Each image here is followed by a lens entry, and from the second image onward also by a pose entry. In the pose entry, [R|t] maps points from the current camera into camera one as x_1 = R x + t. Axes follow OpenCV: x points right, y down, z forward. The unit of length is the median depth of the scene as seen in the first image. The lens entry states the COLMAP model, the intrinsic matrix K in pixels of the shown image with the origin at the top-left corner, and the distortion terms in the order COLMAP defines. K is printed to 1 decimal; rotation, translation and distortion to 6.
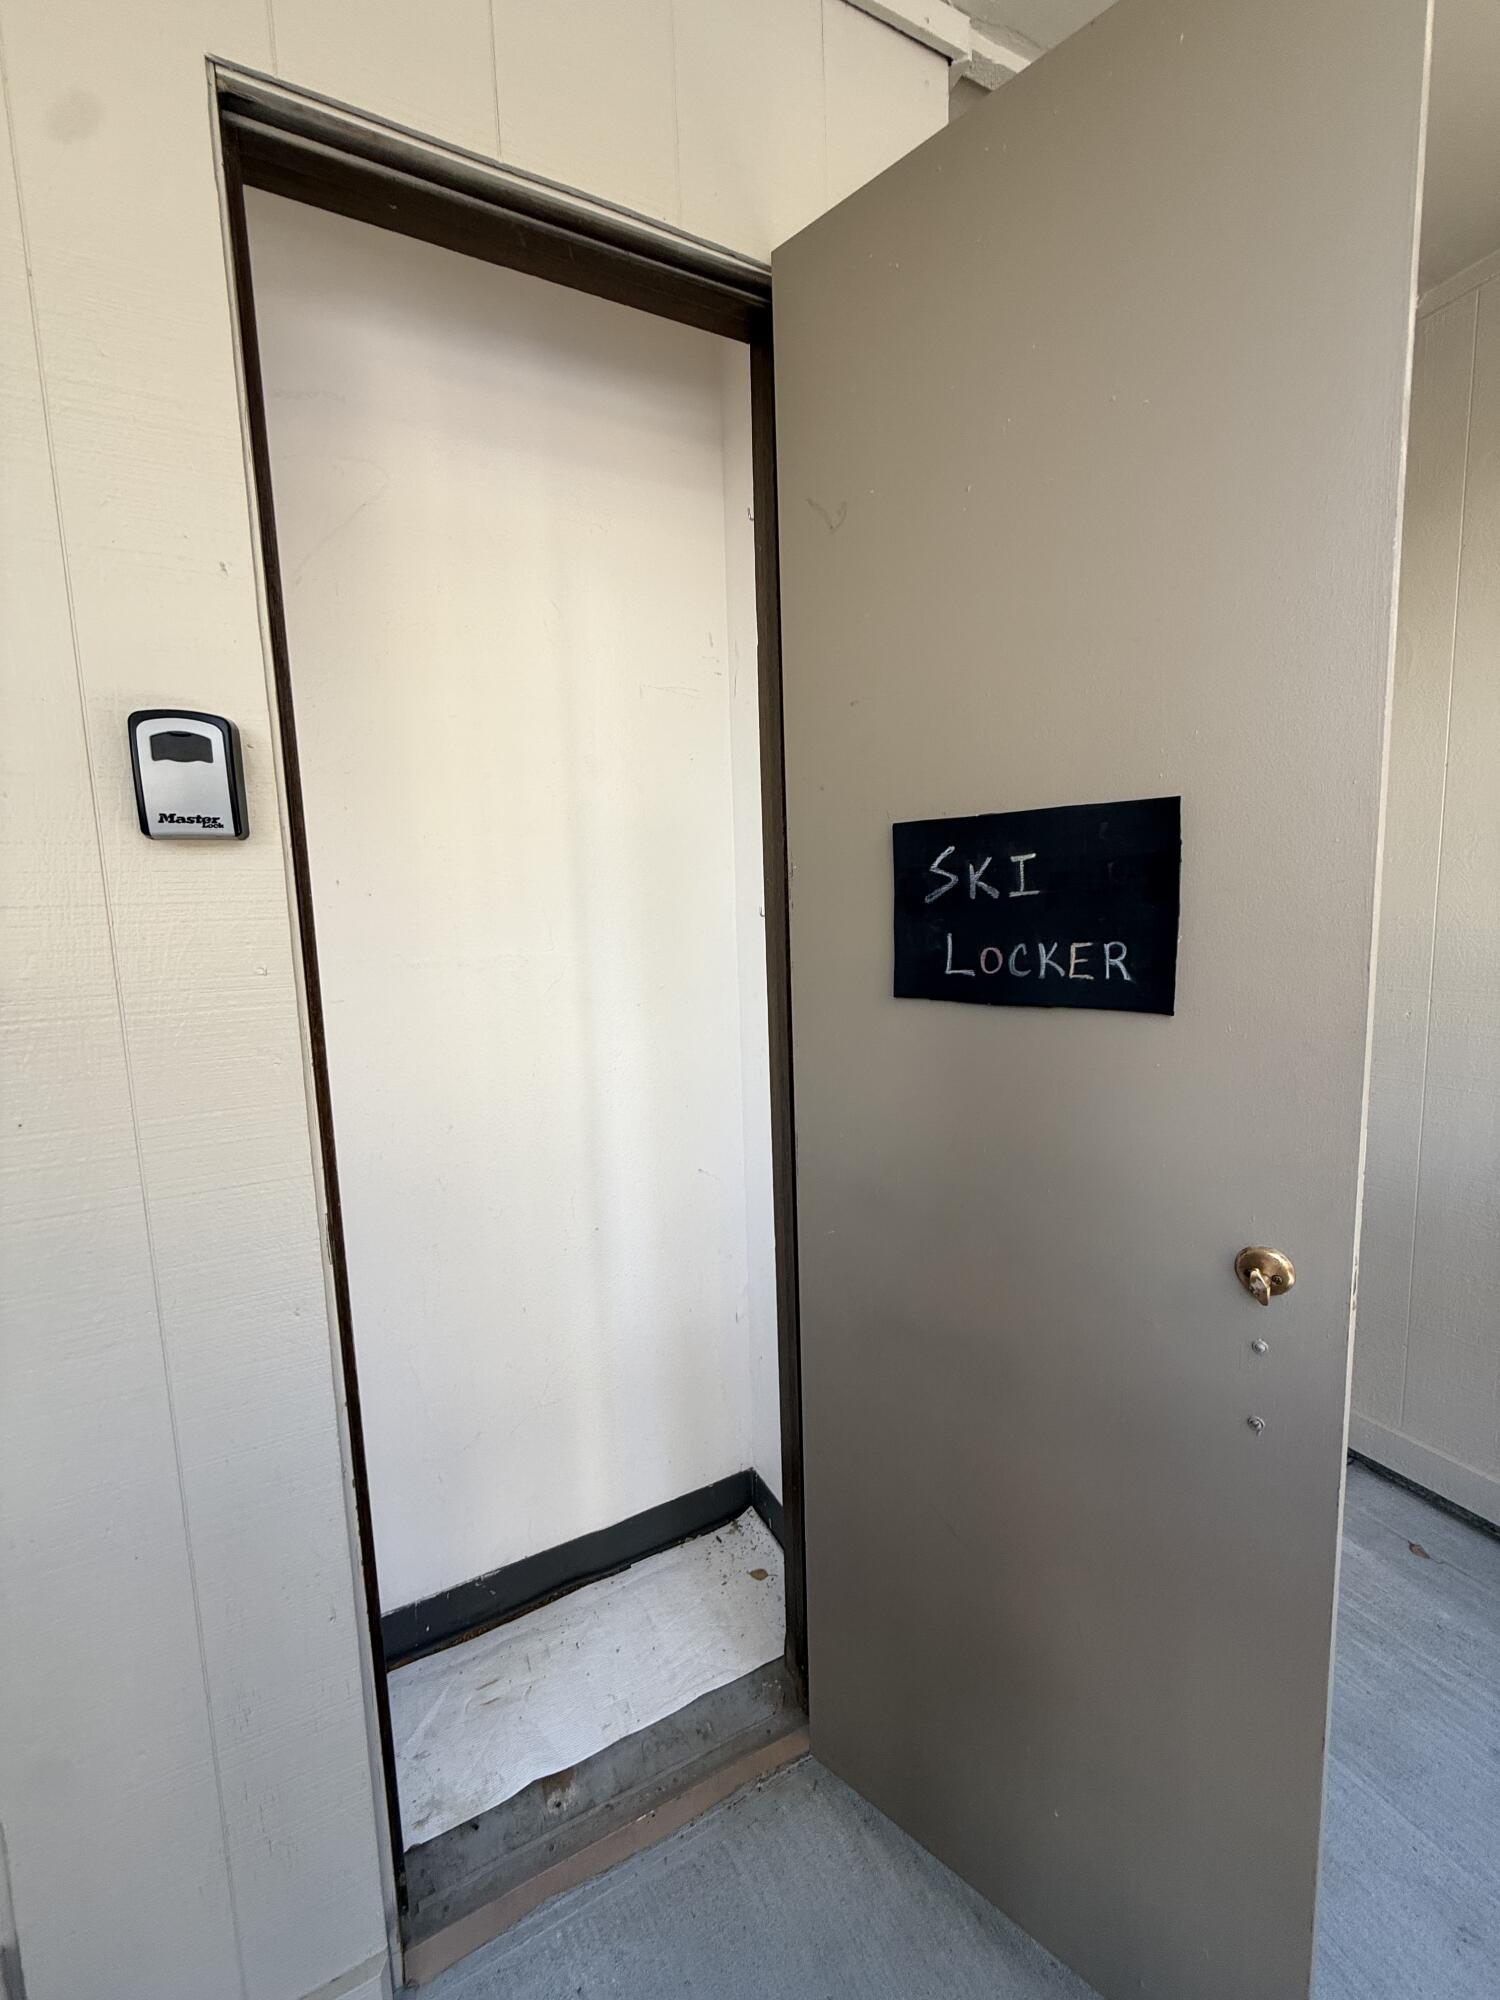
lens RADIAL K [[798.8, 0, 750.1], [0, 798.8, 995.7], [0, 0, 1]] dist [-0.000823, 0.000085]
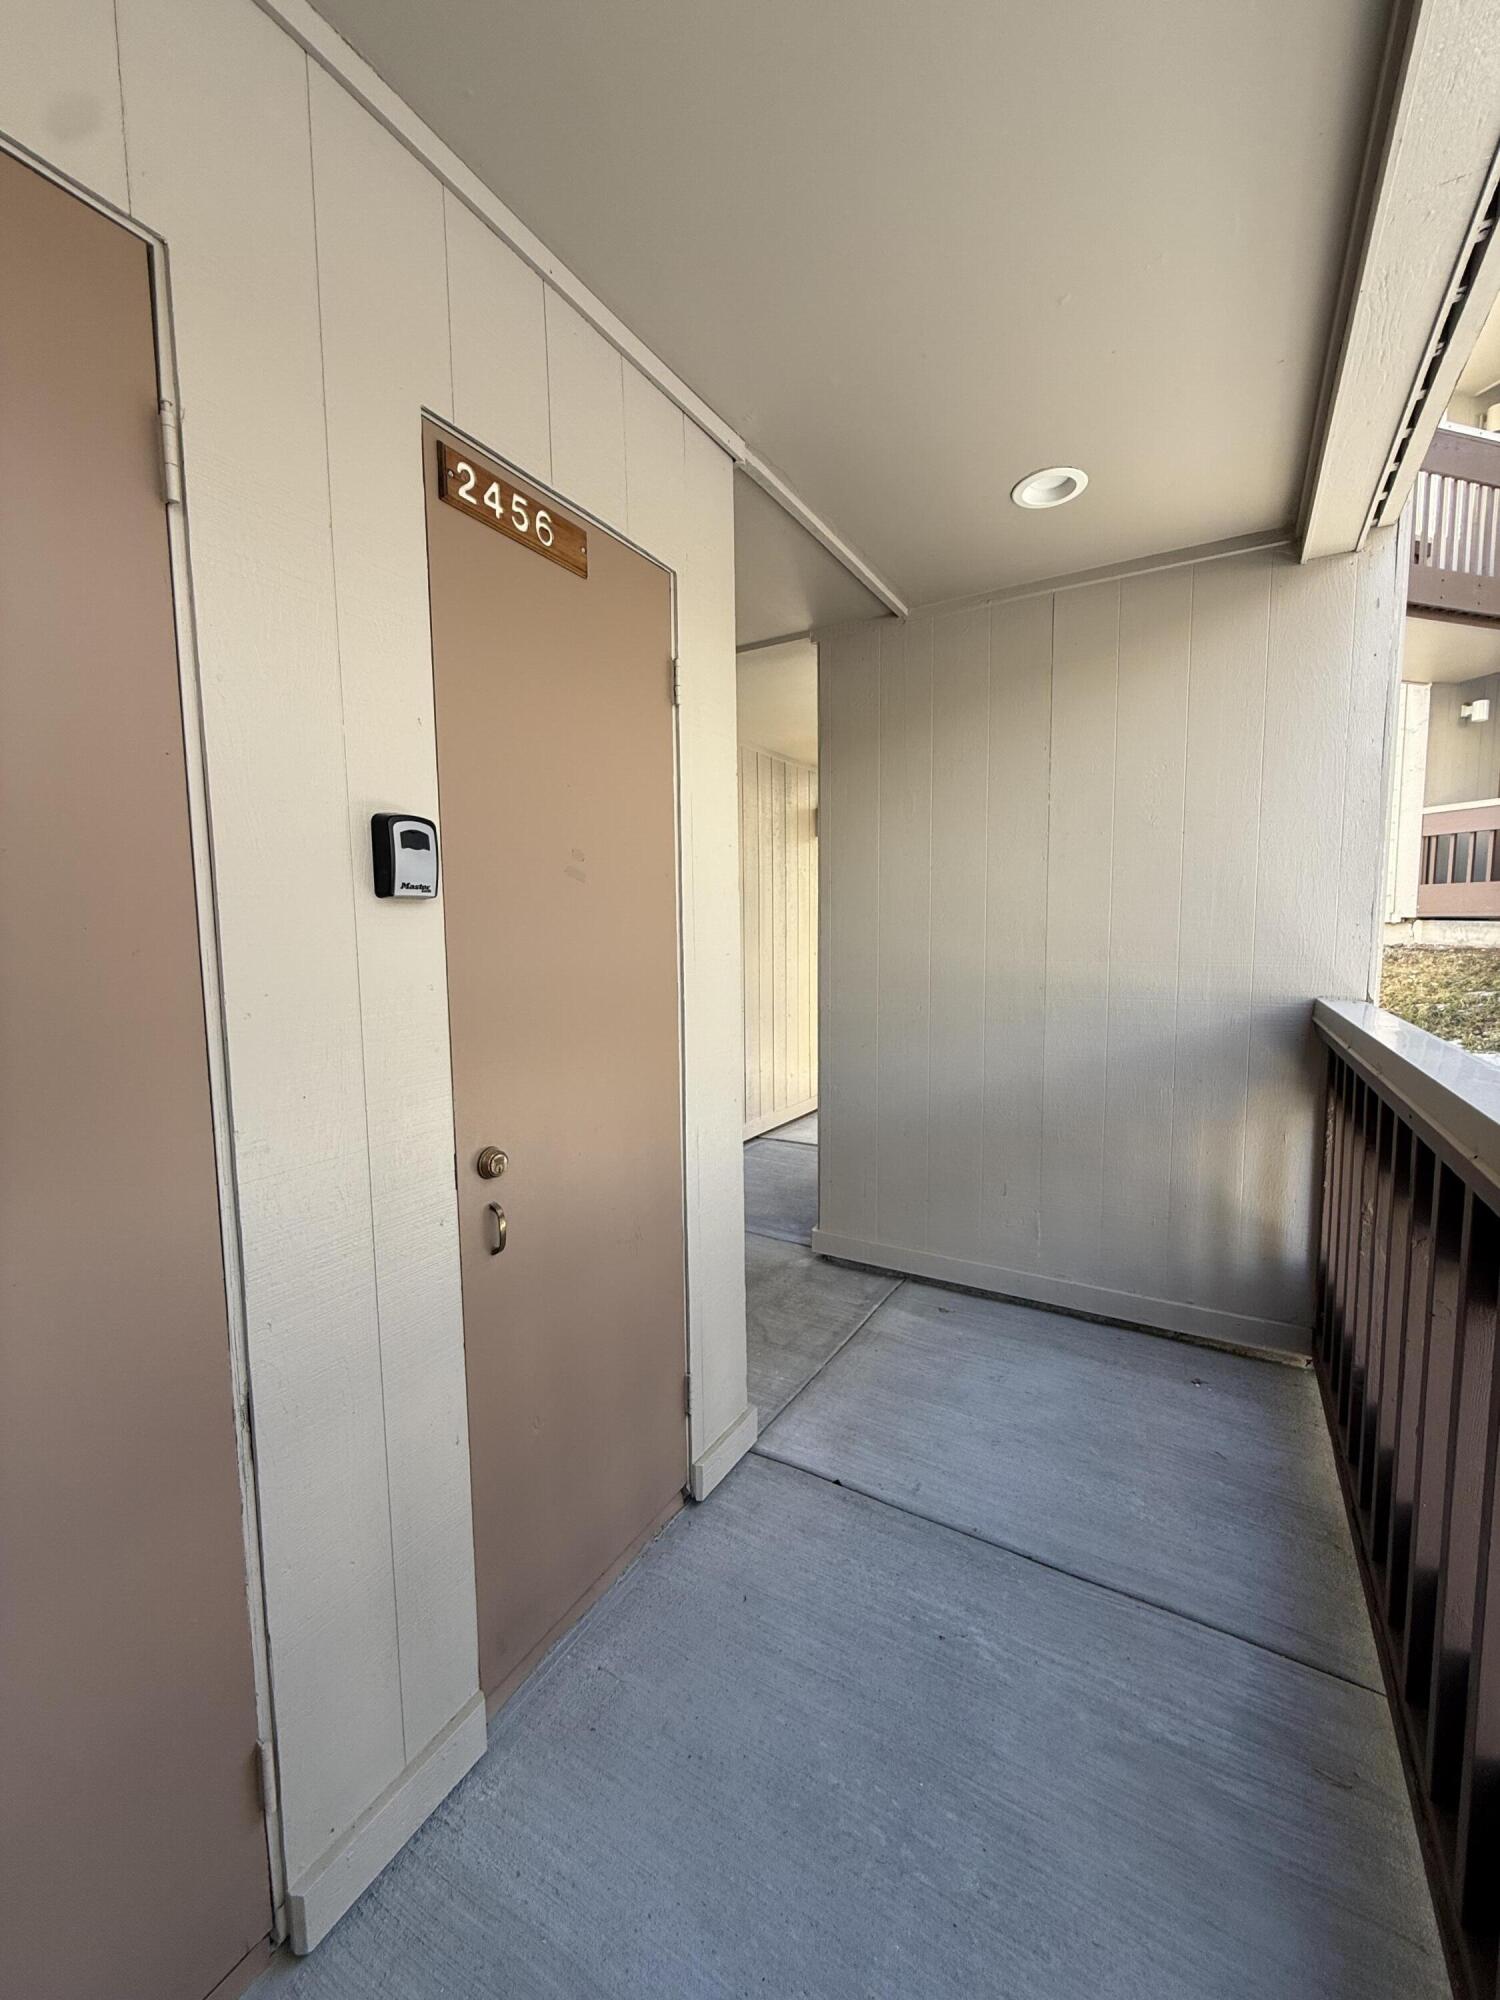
lens RADIAL K [[798.8, 0, 750.1], [0, 798.8, 1004.4], [0, 0, 1]] dist [-0.000823, 0.000085]
pose [[0.838737, -0.029866, 0.543718, -0.997525], [0.047554, 0.998697, -0.018499, 0.060641], [-0.542457, 0.041372, 0.839064, -0.606958]]
